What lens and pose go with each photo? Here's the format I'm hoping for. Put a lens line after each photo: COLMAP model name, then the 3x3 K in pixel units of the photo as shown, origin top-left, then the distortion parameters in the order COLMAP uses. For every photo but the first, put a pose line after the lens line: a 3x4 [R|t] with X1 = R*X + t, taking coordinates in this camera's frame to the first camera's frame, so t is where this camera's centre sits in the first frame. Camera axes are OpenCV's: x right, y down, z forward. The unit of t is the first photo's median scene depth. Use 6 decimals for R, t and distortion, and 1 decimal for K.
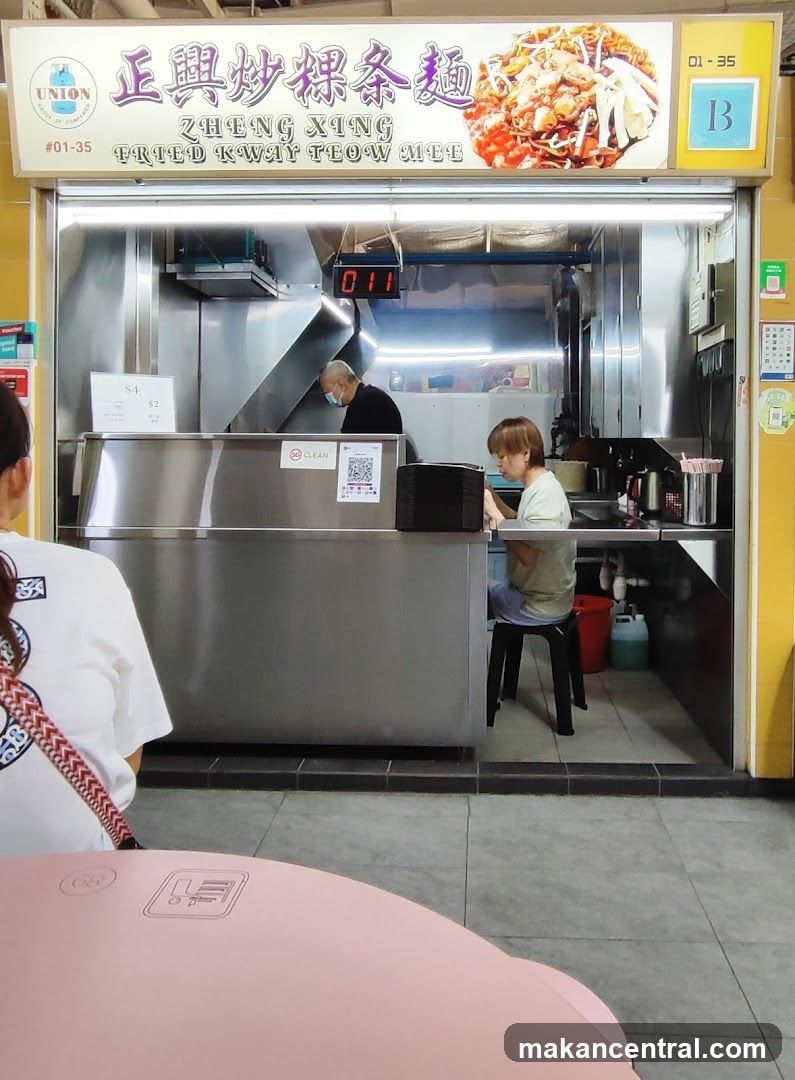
lens RADIAL K [[806.1, 0, 457.0], [0, 806.1, 453.2], [0, 0, 1]] dist [-0.054330, 0.061528]
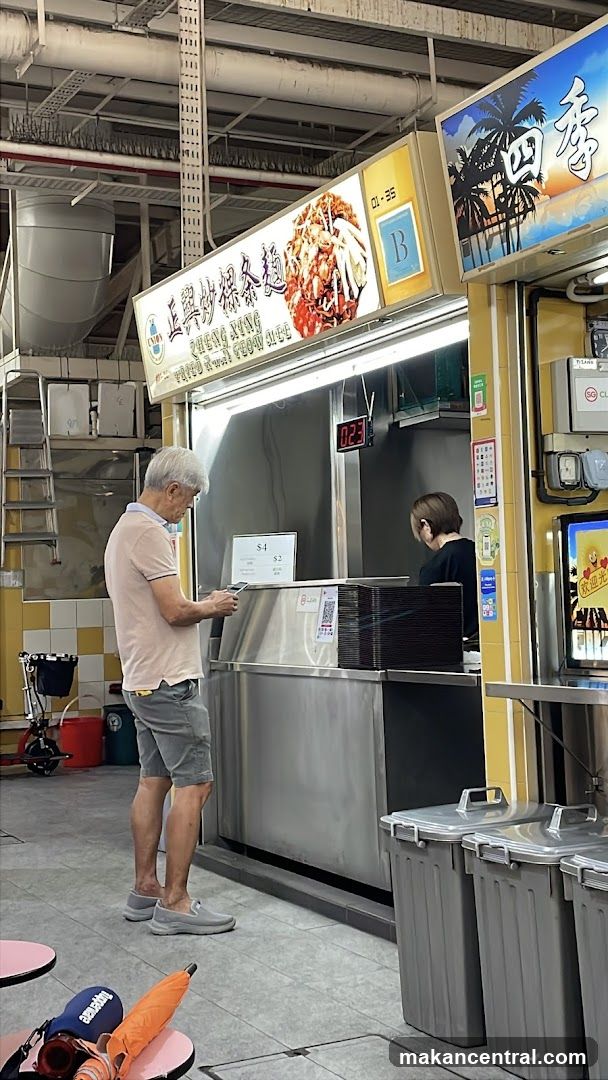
lens RADIAL K [[1458.4, 0, 300.5], [0, 1458.4, 532.8], [0, 0, 1]] dist [0.063216, 0.000000]
pose [[0.464877, -0.061706, -0.883222, 1.826195], [0.021292, 0.998059, -0.058522, 0.031628], [0.885119, 0.008400, 0.465288, 0.057084]]
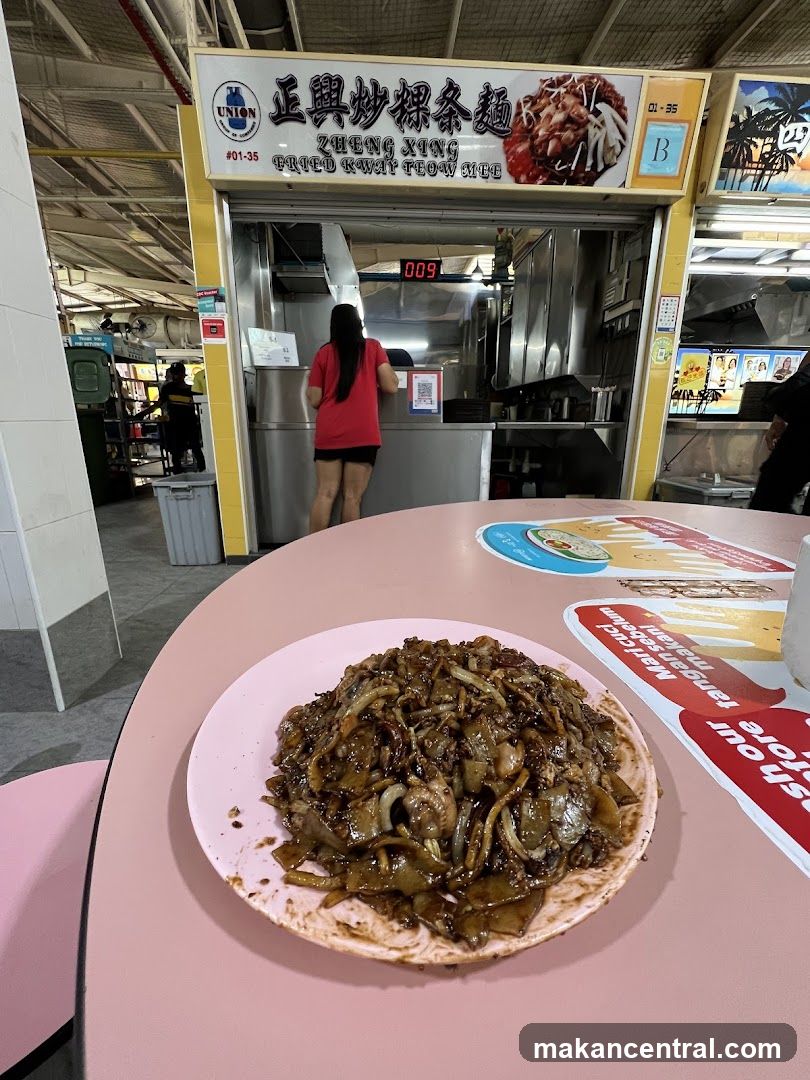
lens RADIAL K [[442.9, 0, 407.2], [0, 442.9, 537.9], [0, 0, 1]] dist [-0.006222, 0.000501]
pose [[0.996519, -0.024795, 0.079588, -0.265899], [0.003996, 0.967849, 0.251499, 0.105306], [-0.083265, -0.250306, 0.964580, -0.004719]]
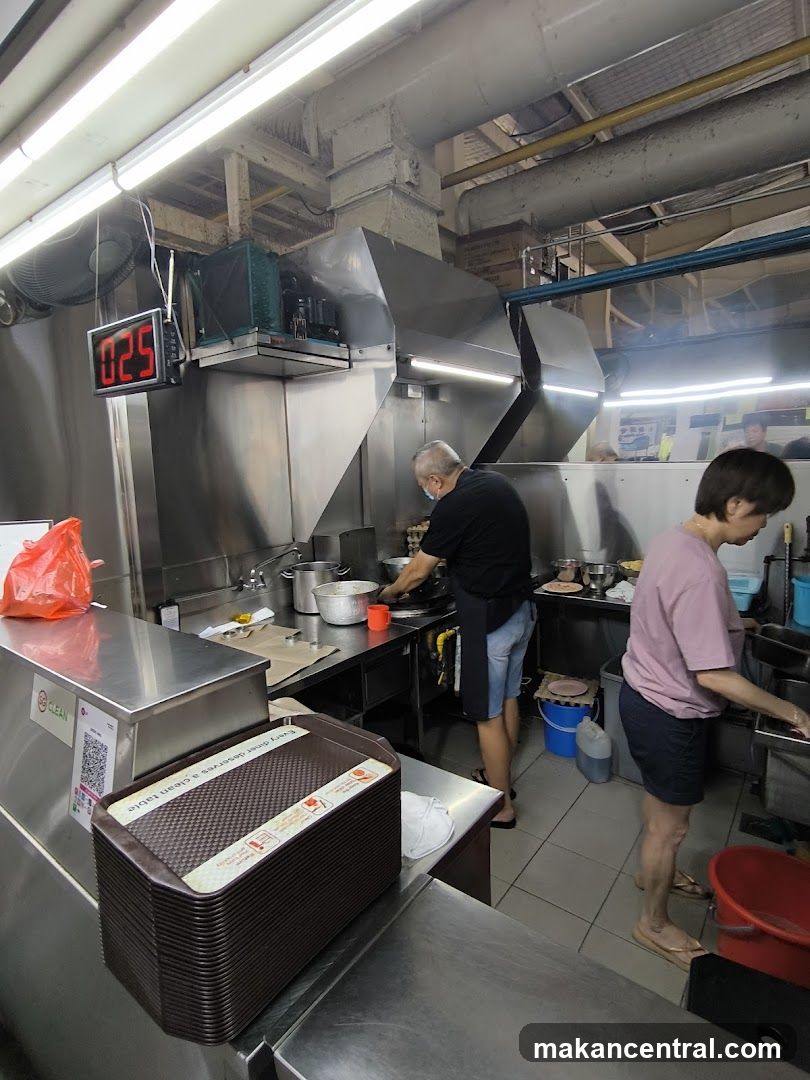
lens RADIAL K [[569.1, 0, 406.2], [0, 569.1, 543.9], [0, 0, 1]] dist [-0.041073, -0.000521]
pose [[0.809252, 0.061587, -0.584225, 0.251330], [0.028477, 0.989208, 0.143725, -0.174294], [0.586772, -0.132946, 0.798764, 0.973921]]
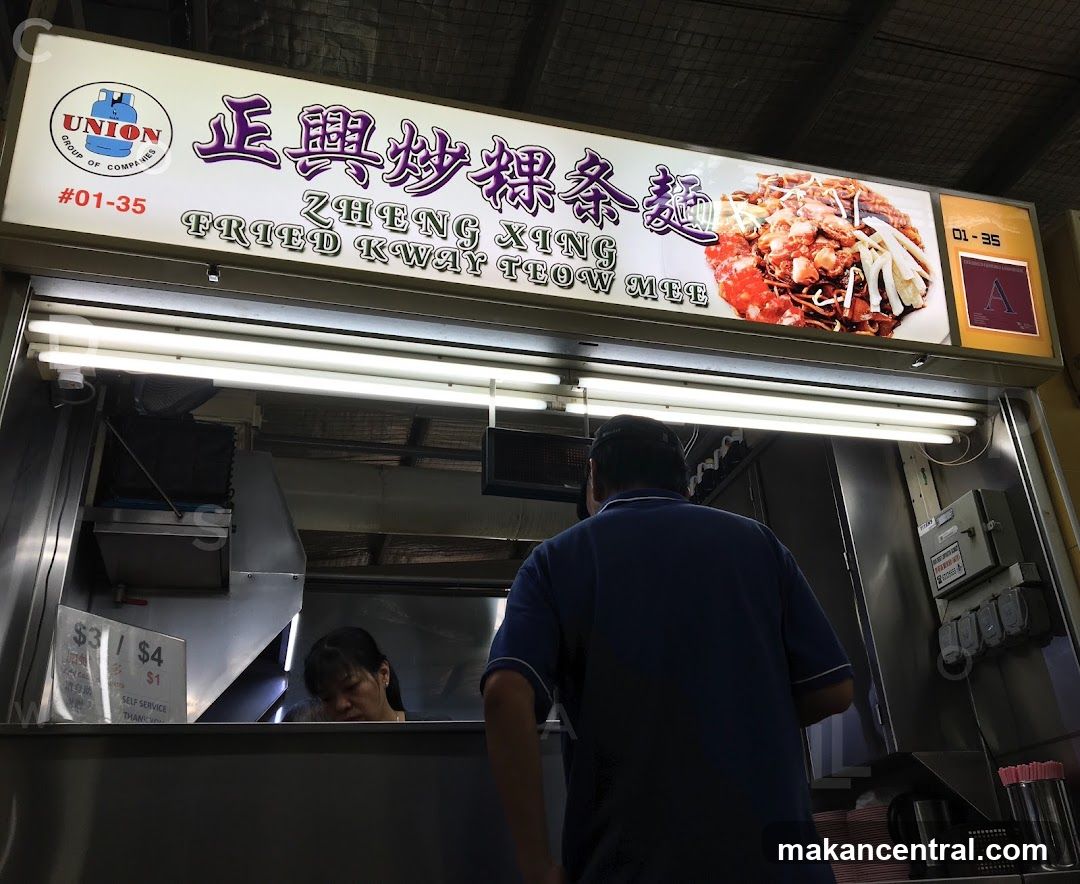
lens RADIAL K [[988.5, 0, 584.0], [0, 988.5, 446.0], [0, 0, 1]] dist [0.044942, 0.000000]
pose [[0.947100, 0.085829, 0.309249, -0.367651], [0.070905, 0.883809, -0.462445, 0.153509], [-0.313008, 0.459909, 0.830969, 0.352967]]
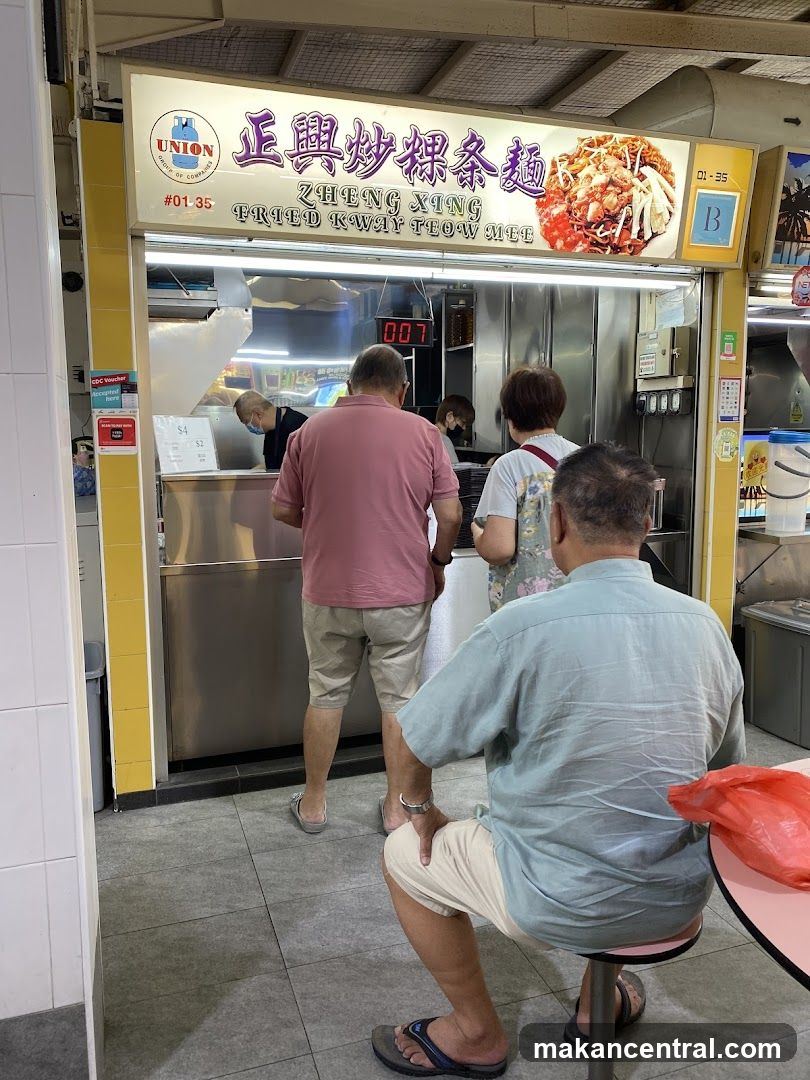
lens RADIAL K [[833.9, 0, 408.0], [0, 833.9, 525.9], [0, 0, 1]] dist [0.074932, -0.146095]
pose [[0.935141, -0.055947, 0.349831, -0.634019], [0.015161, 0.992867, 0.118258, -0.096788], [-0.353952, -0.105284, 0.929319, -0.146404]]
